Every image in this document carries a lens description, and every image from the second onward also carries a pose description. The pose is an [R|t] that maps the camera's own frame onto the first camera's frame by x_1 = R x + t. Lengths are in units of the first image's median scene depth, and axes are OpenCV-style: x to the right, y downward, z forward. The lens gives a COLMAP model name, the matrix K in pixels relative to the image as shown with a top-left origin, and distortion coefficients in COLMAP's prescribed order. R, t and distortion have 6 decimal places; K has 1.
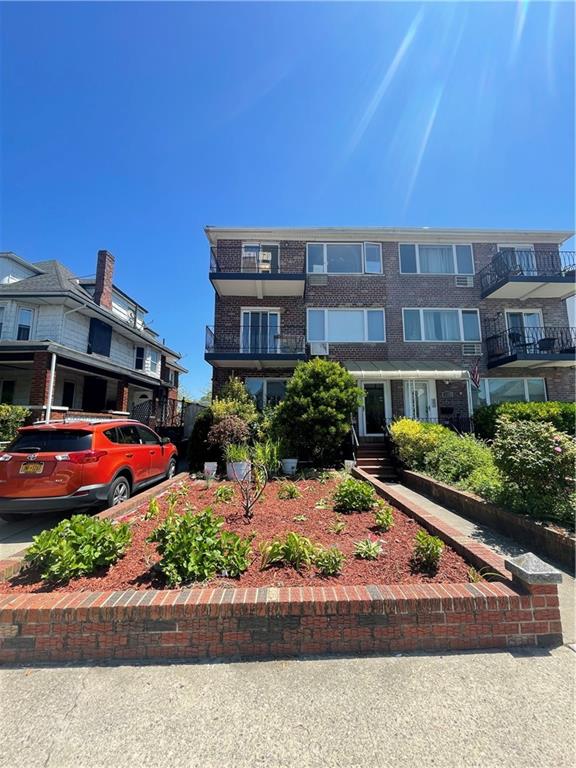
lens RADIAL K [[311.3, 0, 293.2], [0, 311.3, 381.3], [0, 0, 1]] dist [-0.004052, 0.000932]
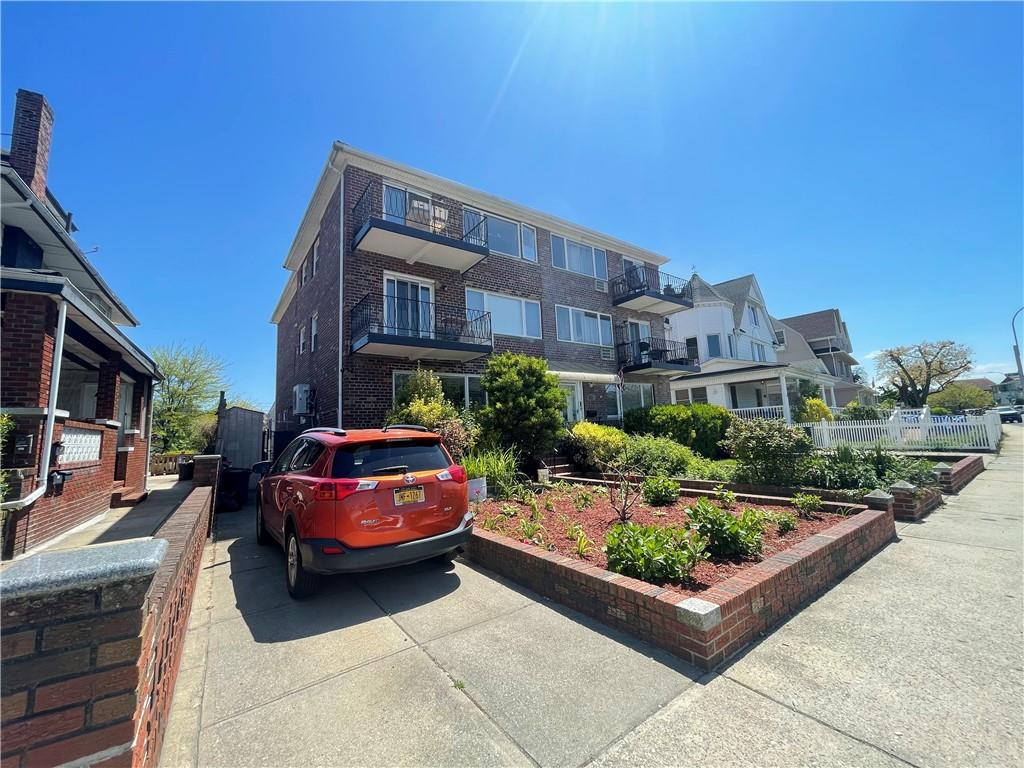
lens RADIAL K [[415.1, 0, 508.4], [0, 415.1, 378.5], [0, 0, 1]] dist [-0.004052, 0.000932]
pose [[0.825374, 0.040821, 0.563108, -0.471817], [-0.038408, 0.999132, -0.016133, 0.012775], [-0.563278, -0.008312, 0.826226, 0.056646]]
